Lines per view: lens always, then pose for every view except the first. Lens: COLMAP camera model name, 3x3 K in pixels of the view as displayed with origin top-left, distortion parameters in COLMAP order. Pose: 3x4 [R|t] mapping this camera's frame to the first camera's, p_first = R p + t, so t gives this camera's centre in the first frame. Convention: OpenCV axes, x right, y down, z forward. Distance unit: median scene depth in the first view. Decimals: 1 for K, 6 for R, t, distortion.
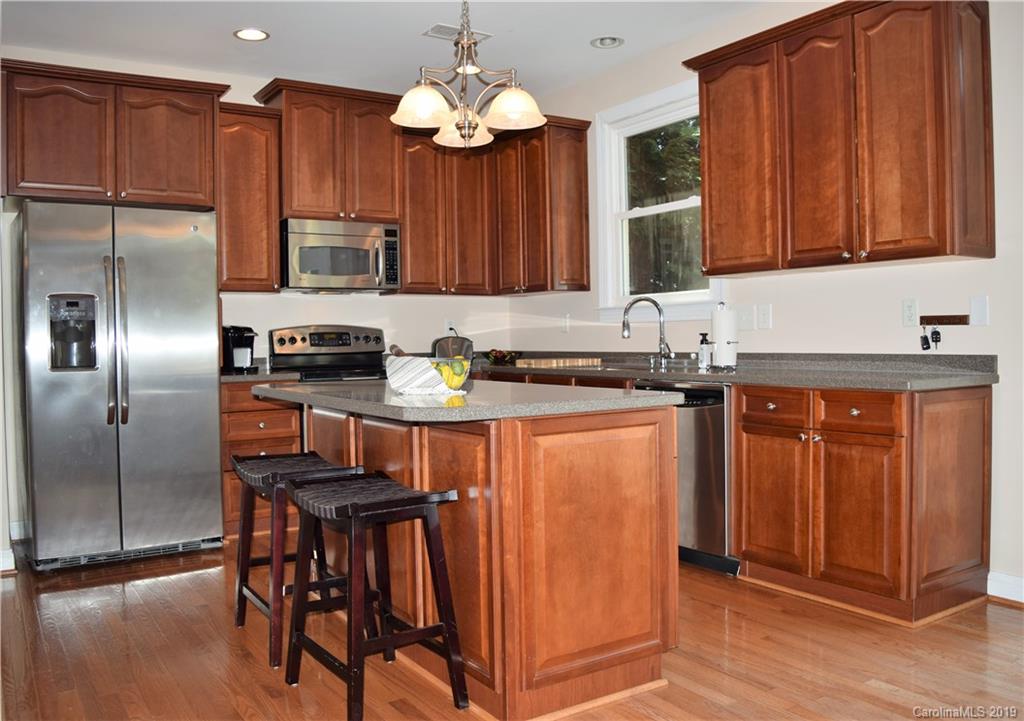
lens RADIAL K [[853.2, 0, 505.6], [0, 853.2, 356.3], [0, 0, 1]] dist [-0.090272, -0.002133]
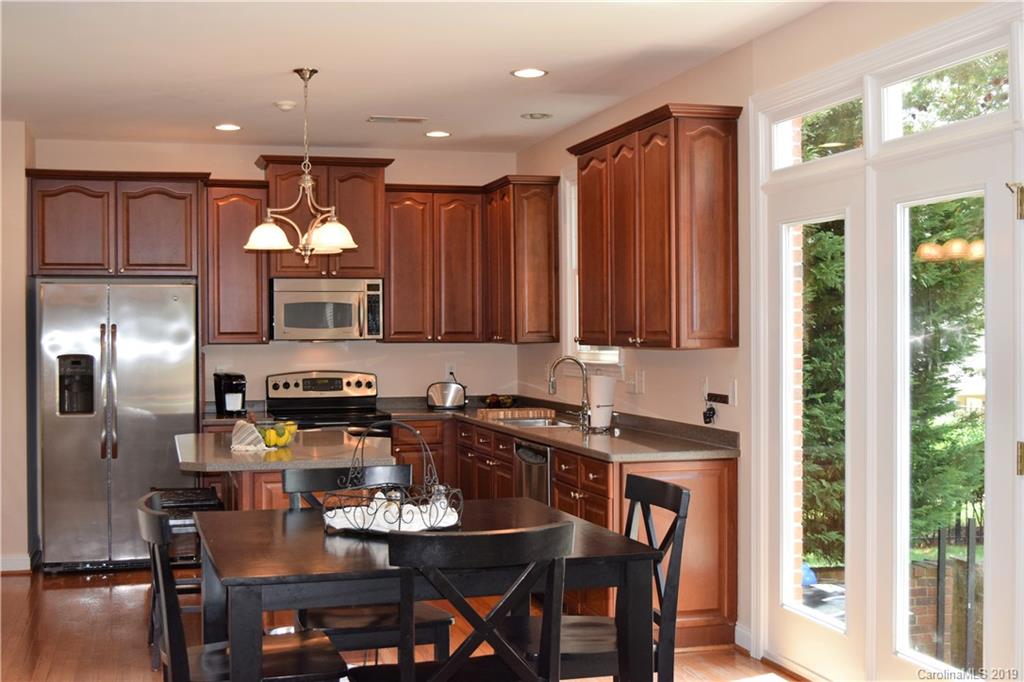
lens RADIAL K [[1255.8, 0, 501.3], [0, 1255.8, 339.5], [0, 0, 1]] dist [-0.039772, 0.000000]
pose [[0.955137, 0.012471, -0.295900, 0.563920], [-0.015892, 0.999832, -0.009158, -0.077376], [0.295736, 0.013449, 0.955175, -0.536512]]
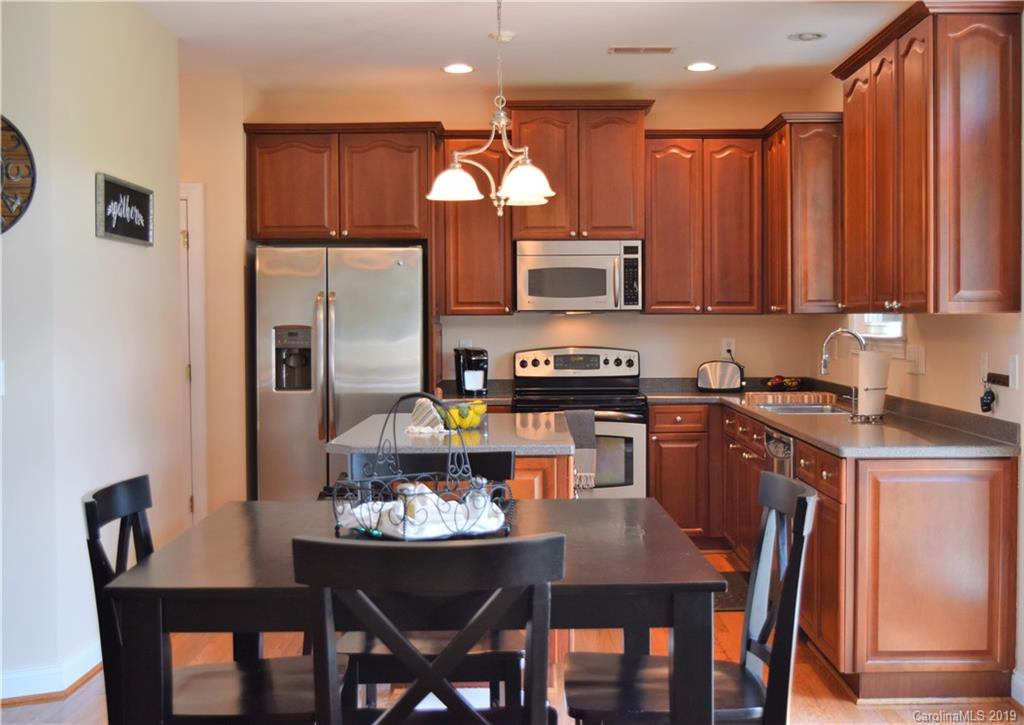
lens RADIAL K [[1342.0, 0, 541.9], [0, 1342.0, 357.6], [0, 0, 1]] dist [-0.043302, 0.000000]
pose [[0.843138, 0.028073, -0.536963, 0.659130], [-0.020115, 0.999584, 0.020675, -0.064520], [0.537320, -0.006631, 0.843352, -0.330252]]
